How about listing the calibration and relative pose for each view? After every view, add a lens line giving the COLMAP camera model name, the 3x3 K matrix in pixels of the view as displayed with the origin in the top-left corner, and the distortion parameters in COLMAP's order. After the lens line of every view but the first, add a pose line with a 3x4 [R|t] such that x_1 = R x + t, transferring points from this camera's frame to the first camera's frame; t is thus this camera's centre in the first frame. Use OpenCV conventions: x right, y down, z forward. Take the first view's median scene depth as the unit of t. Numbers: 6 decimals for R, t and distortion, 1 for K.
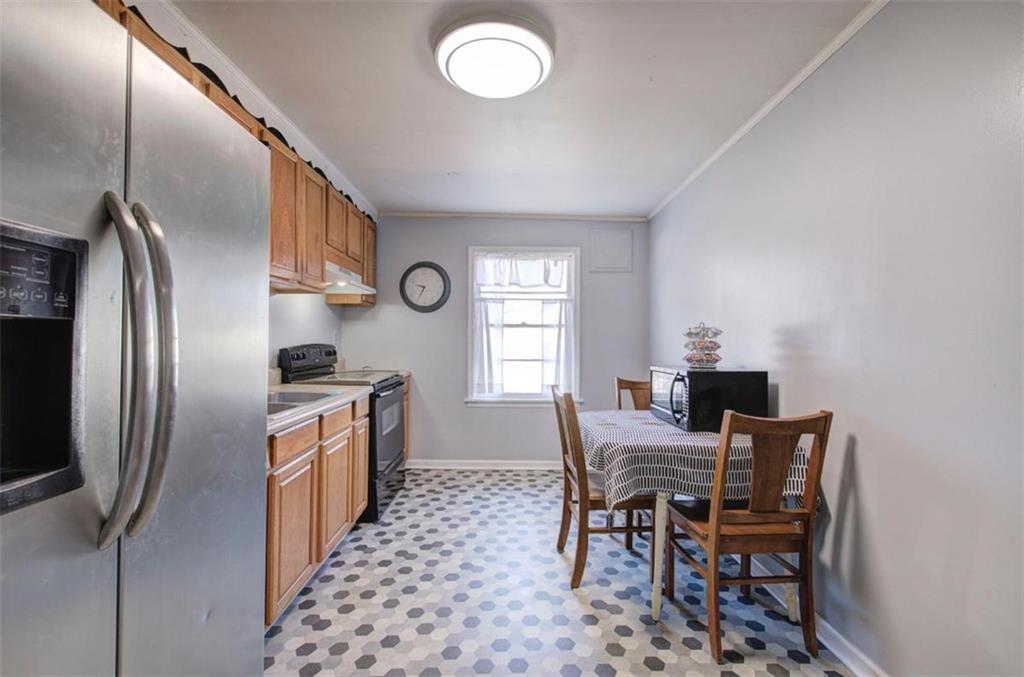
lens RADIAL K [[438.0, 0, 514.8], [0, 438.0, 336.6], [0, 0, 1]] dist [-0.002997, -0.000469]
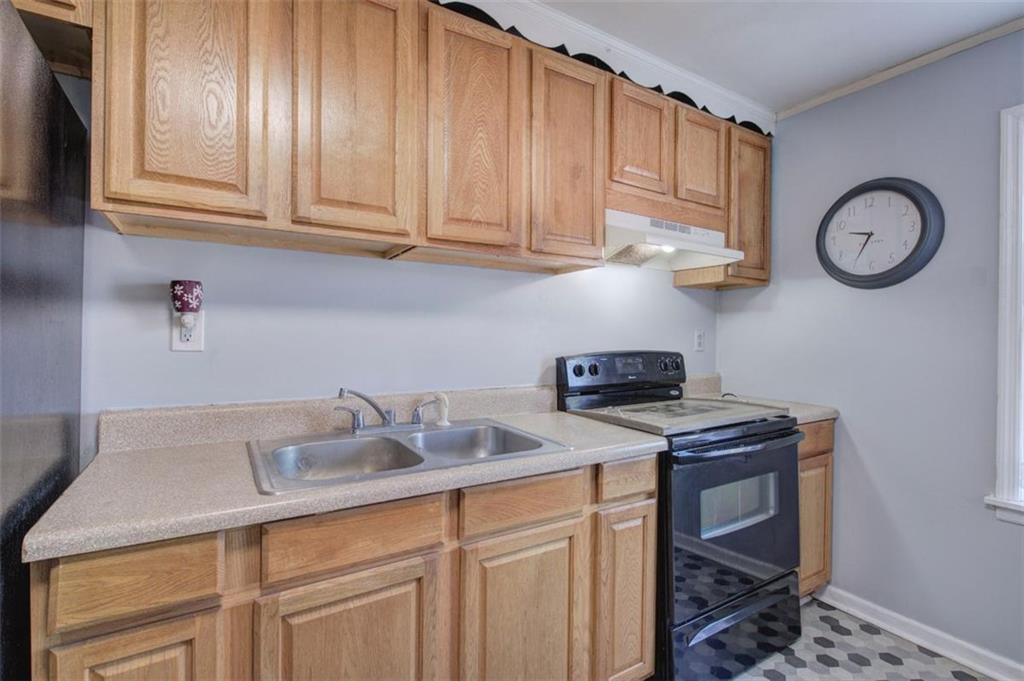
lens RADIAL K [[485.0, 0, 517.3], [0, 485.0, 339.0], [0, 0, 1]] dist [0.004980, -0.000483]
pose [[0.516000, 0.001849, -0.856587, 0.055067], [-0.001175, 0.999998, 0.001451, -0.001021], [0.856588, 0.000257, 0.516001, 0.491597]]
